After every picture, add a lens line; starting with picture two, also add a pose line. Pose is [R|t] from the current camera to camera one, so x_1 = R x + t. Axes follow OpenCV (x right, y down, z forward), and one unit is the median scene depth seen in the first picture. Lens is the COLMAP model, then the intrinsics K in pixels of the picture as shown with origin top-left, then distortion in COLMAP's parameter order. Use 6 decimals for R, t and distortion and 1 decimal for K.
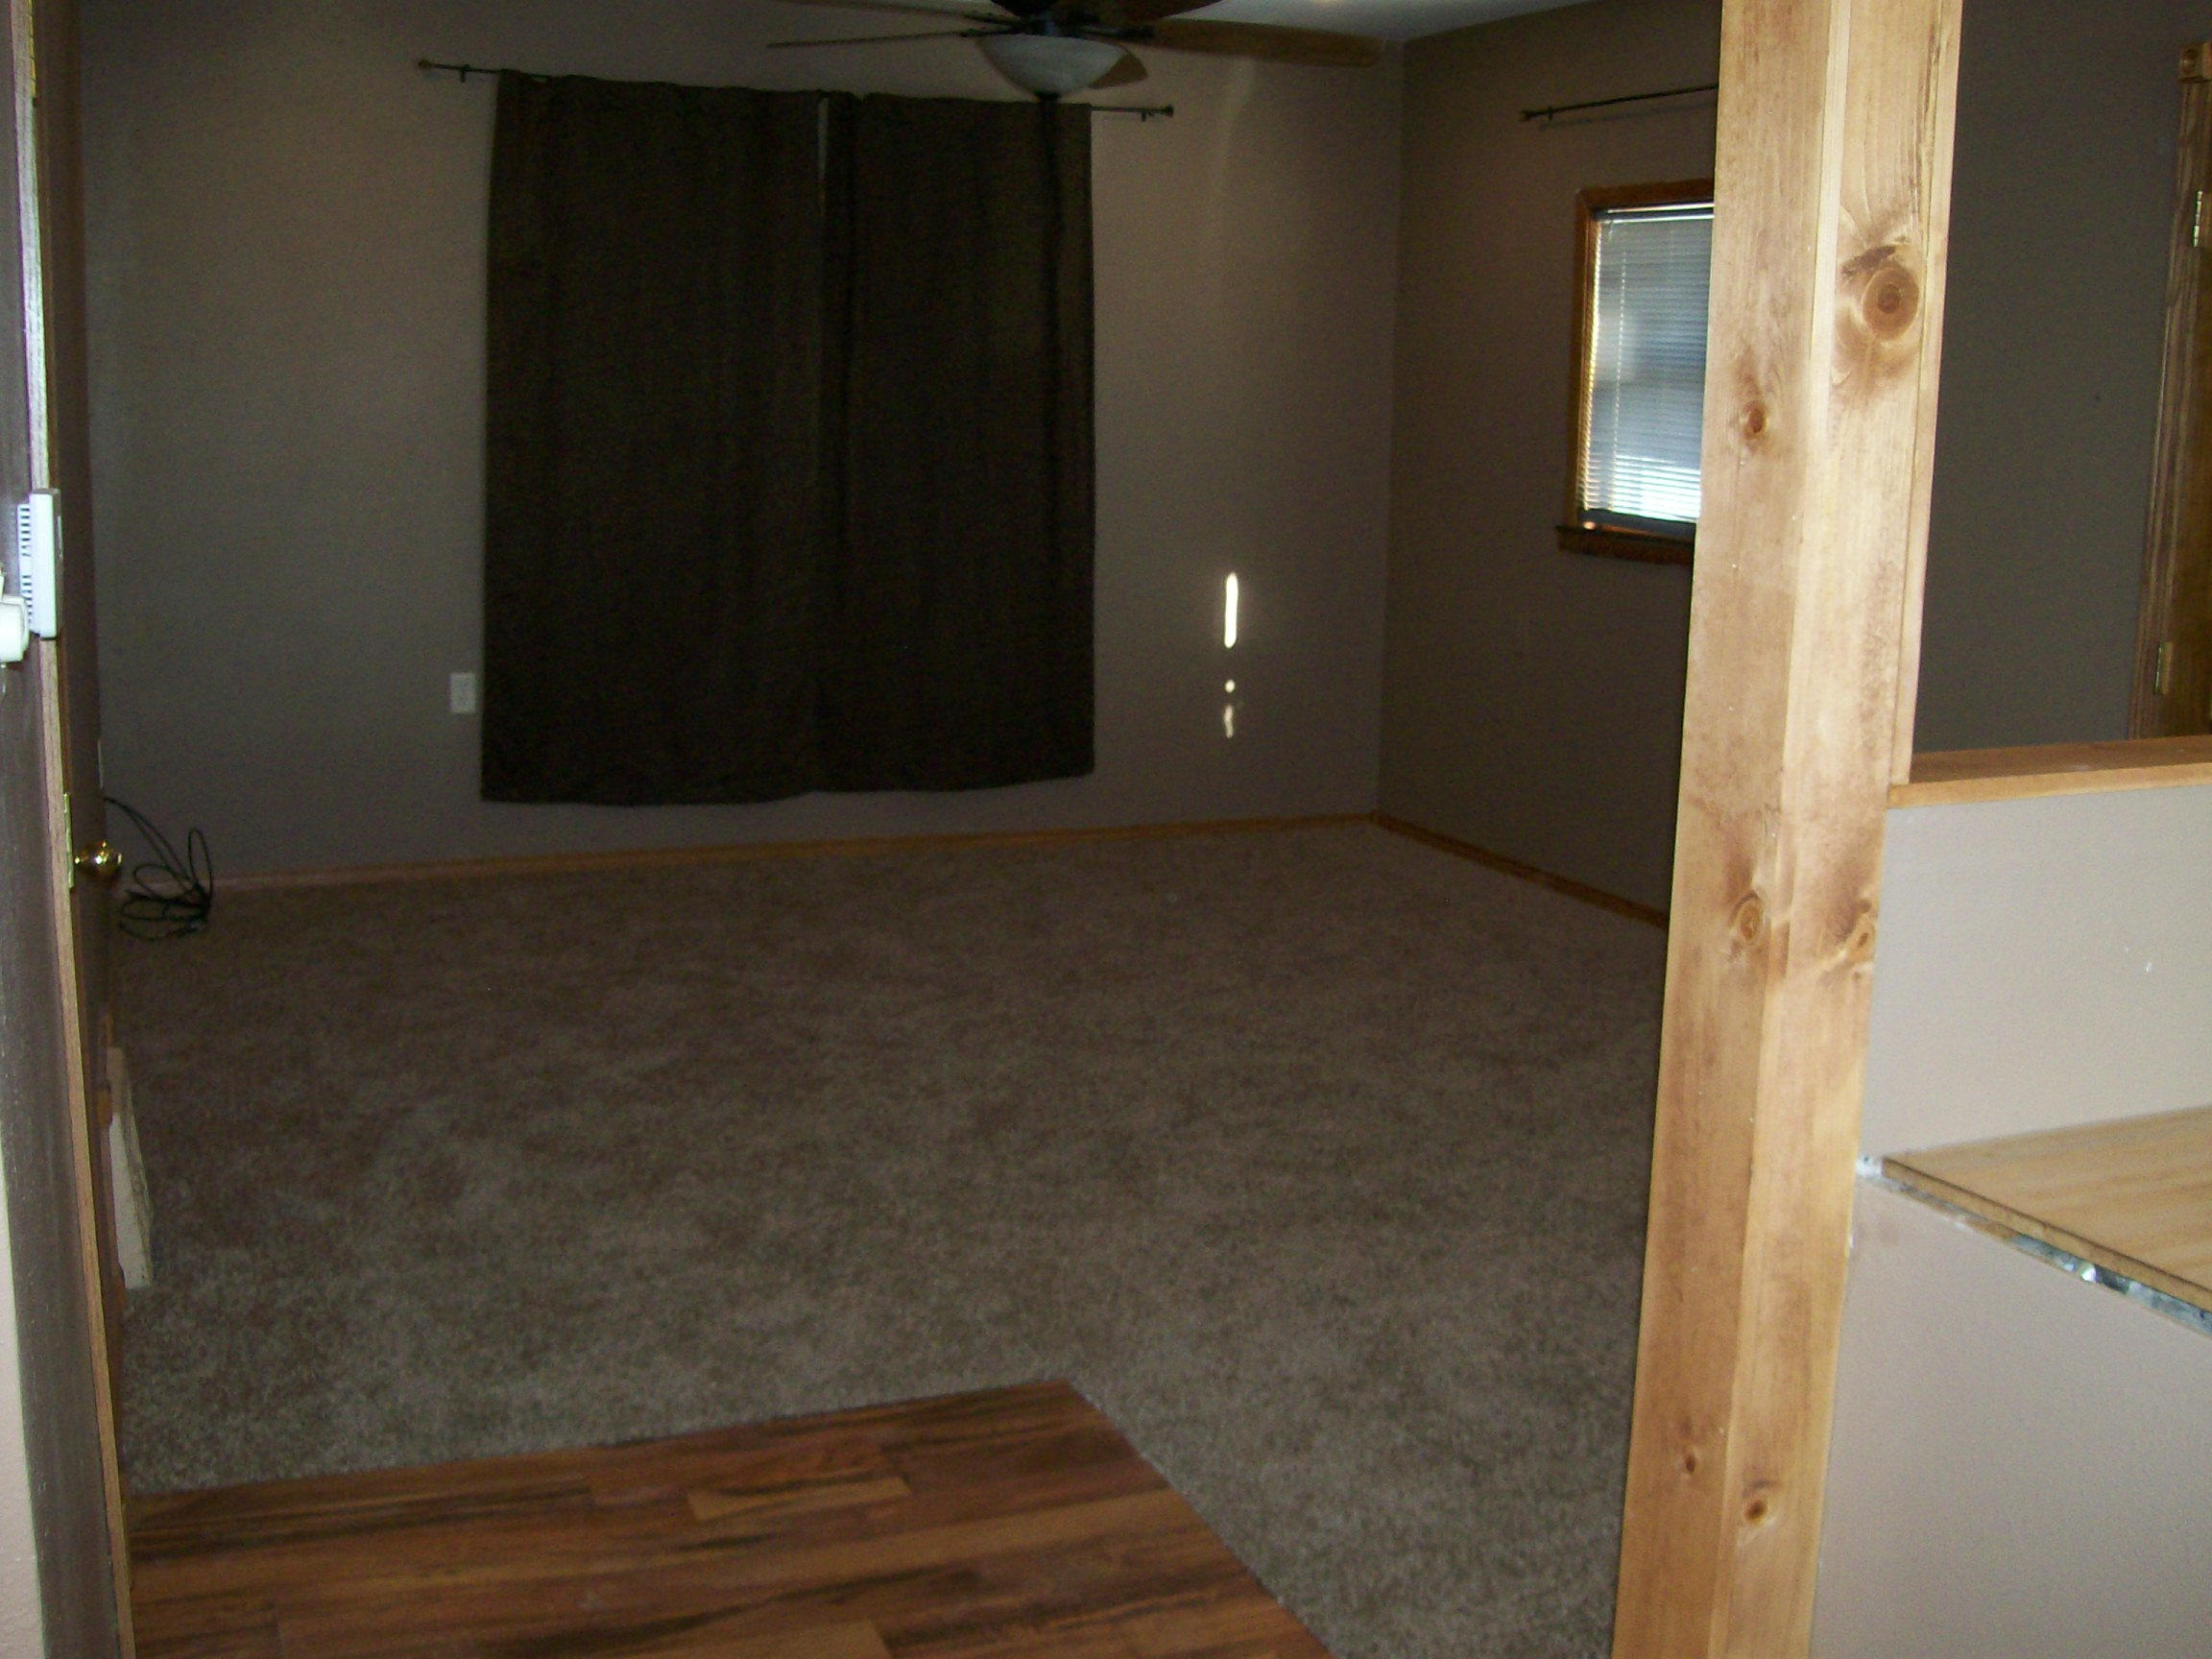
lens RADIAL K [[2439.9, 0, 1106.0], [0, 2439.9, 829.5], [0, 0, 1]] dist [-0.163278, 0.093455]
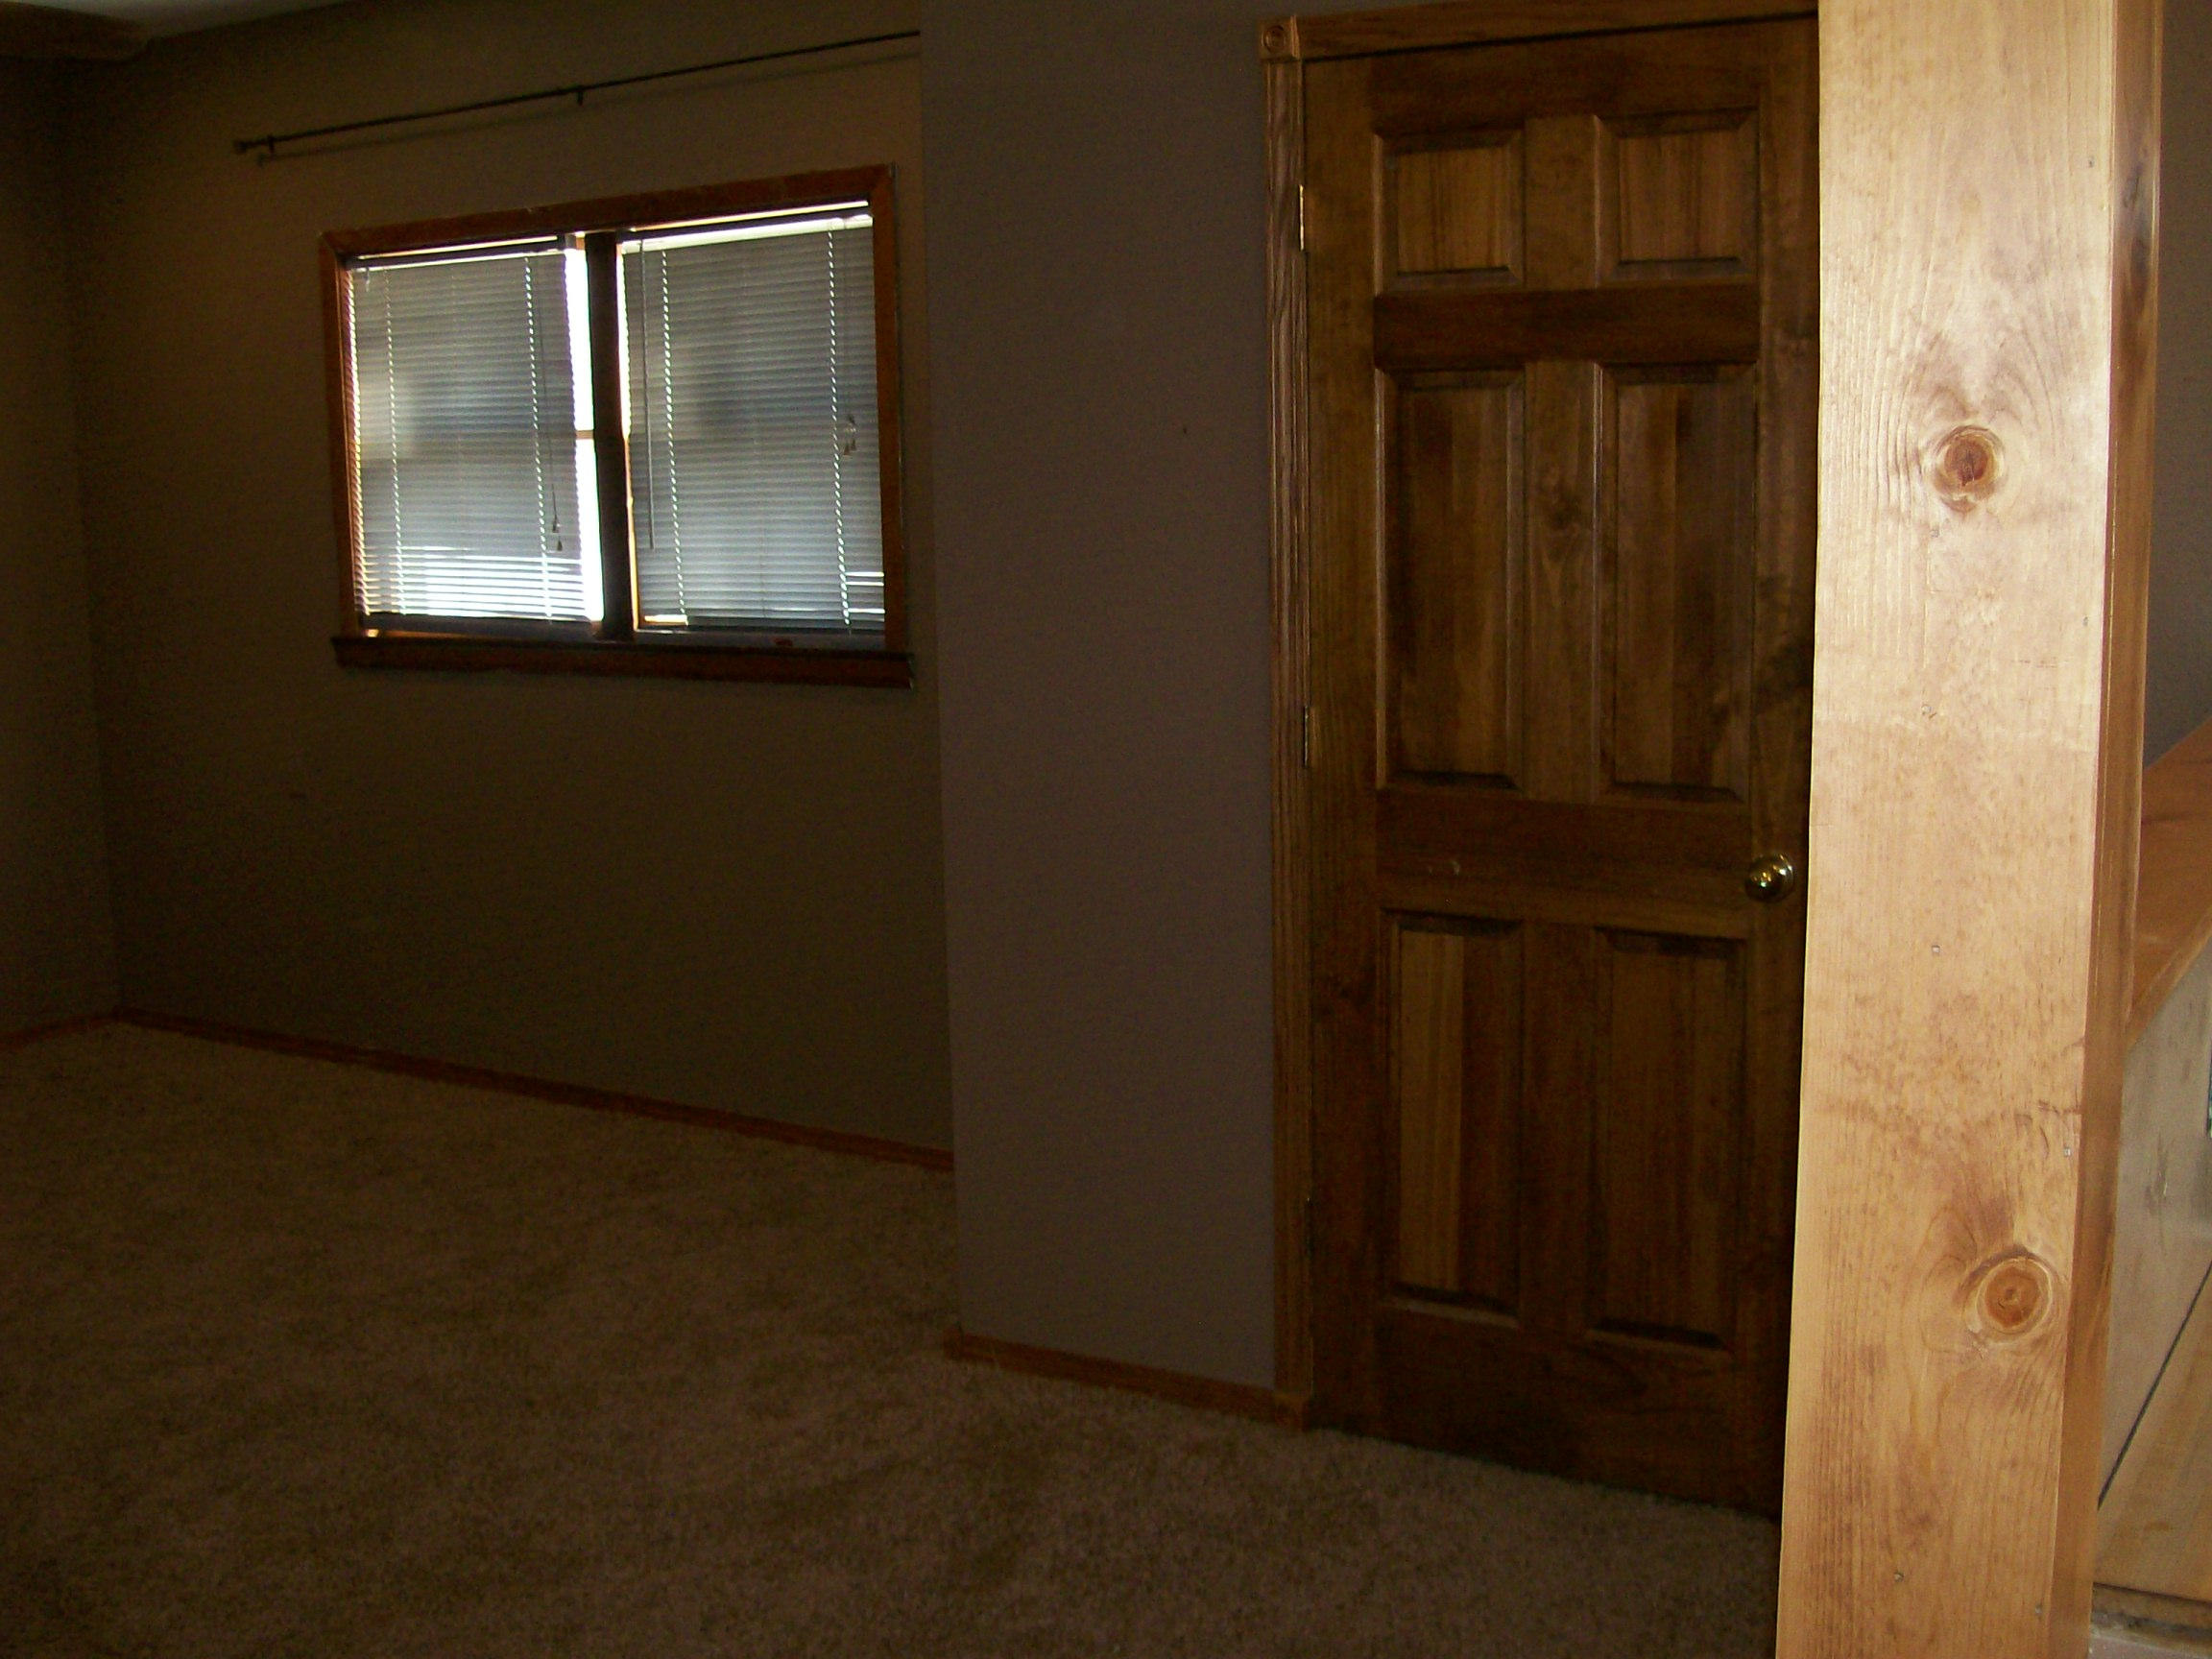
lens RADIAL K [[2396.5, 0, 1108.3], [0, 2396.5, 818.6], [0, 0, 1]] dist [-0.142888, 0.016318]
pose [[0.810381, -0.127411, 0.571882, -0.218565], [0.146596, 0.989116, 0.012633, -0.112738], [-0.567267, 0.073598, 0.820239, 0.608303]]
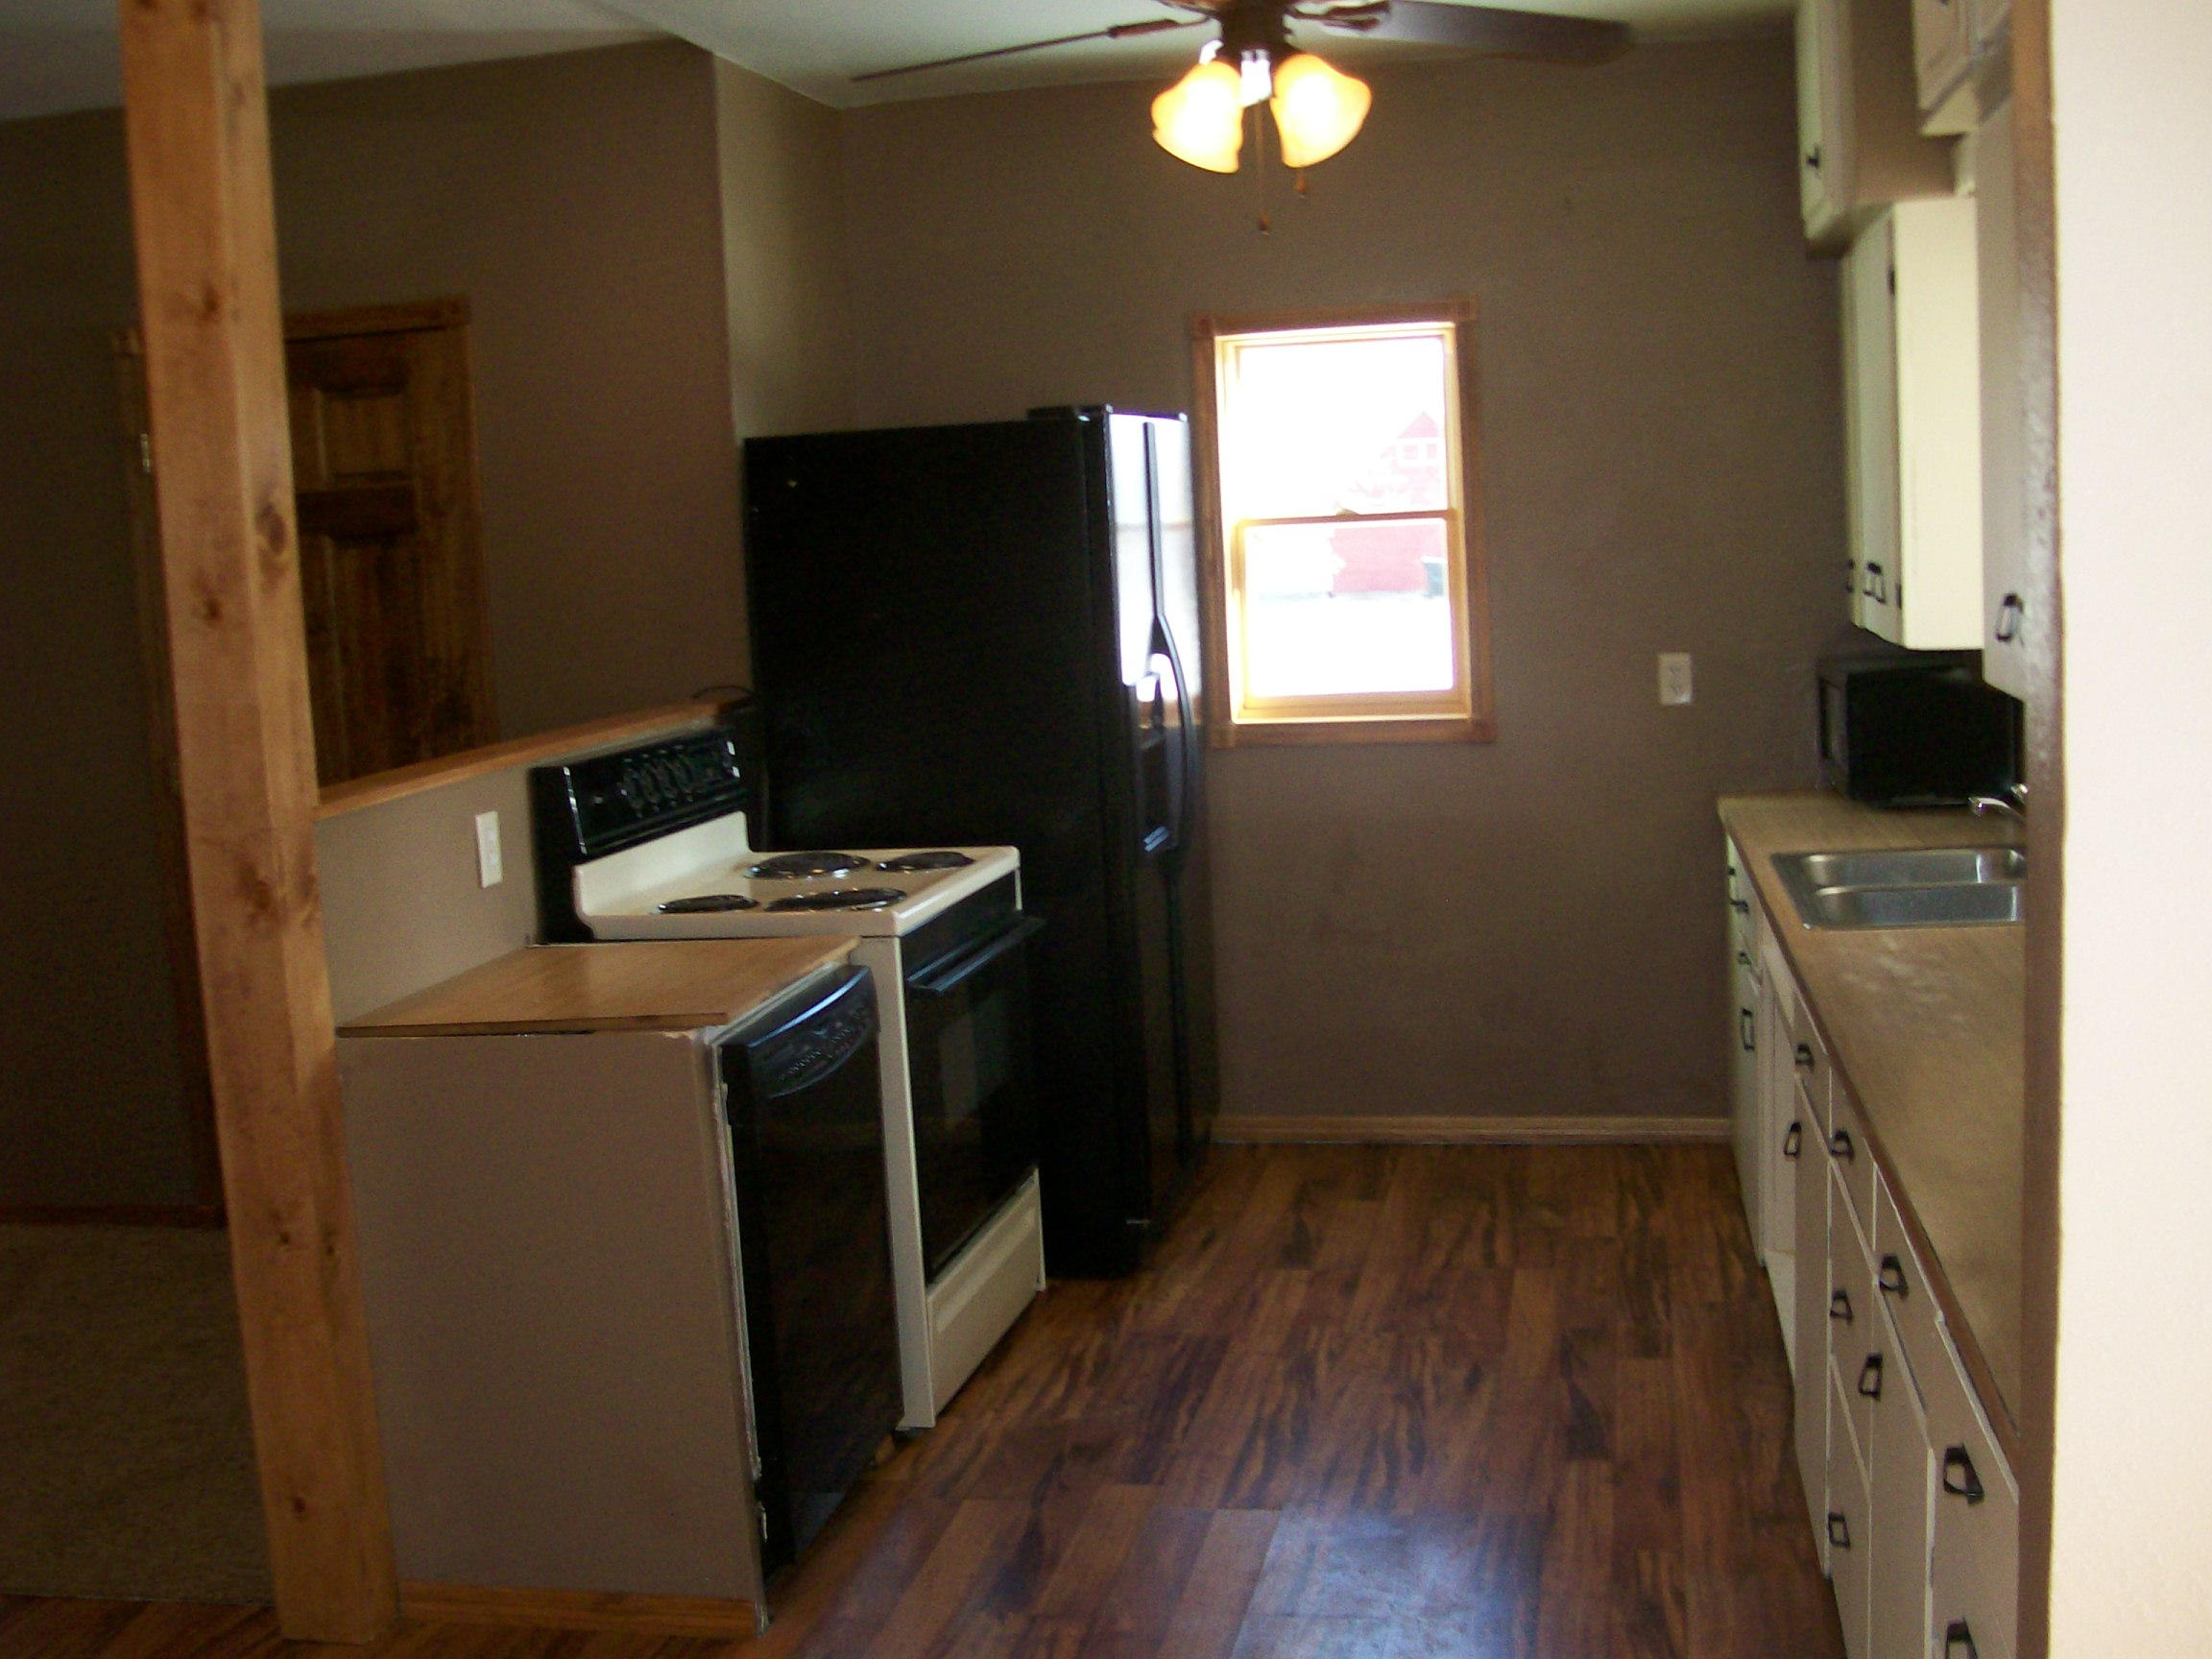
lens RADIAL K [[2439.9, 0, 1106.0], [0, 2439.9, 829.5], [0, 0, 1]] dist [-0.163278, 0.093455]
pose [[0.553598, -0.154314, 0.818362, -0.737089], [0.215967, 0.975666, 0.037881, 0.051994], [-0.804293, 0.155769, 0.573453, -0.432999]]
